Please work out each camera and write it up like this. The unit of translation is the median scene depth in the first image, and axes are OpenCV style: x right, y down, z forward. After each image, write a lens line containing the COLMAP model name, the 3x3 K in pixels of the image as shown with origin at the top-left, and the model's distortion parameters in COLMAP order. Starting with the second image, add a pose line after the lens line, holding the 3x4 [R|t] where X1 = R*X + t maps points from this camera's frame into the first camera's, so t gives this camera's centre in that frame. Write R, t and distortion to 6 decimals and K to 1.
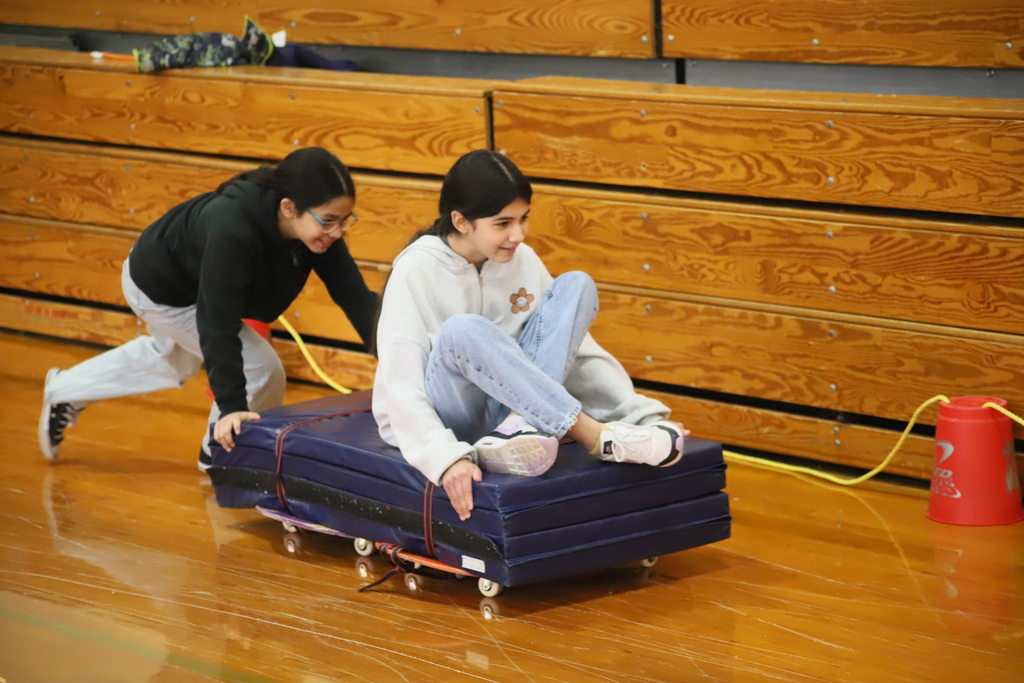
lens RADIAL K [[2947.5, 0, 511.4], [0, 2947.5, 340.4], [0, 0, 1]] dist [0.680715, 0.000000]
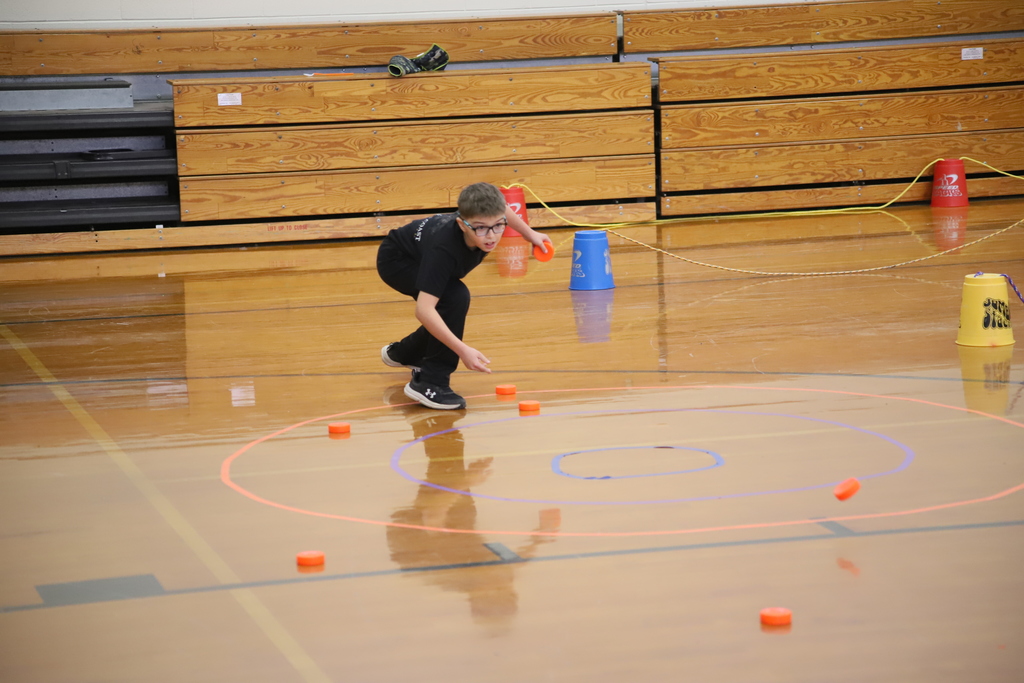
lens RADIAL K [[3187.8, 0, 512.1], [0, 3187.8, 342.2], [0, 0, 1]] dist [0.821158, 0.000000]
pose [[0.462560, -0.090262, 0.881981, -2.167631], [0.168726, 0.985585, 0.012375, 0.067883], [-0.870385, 0.143089, 0.471122, 0.052474]]
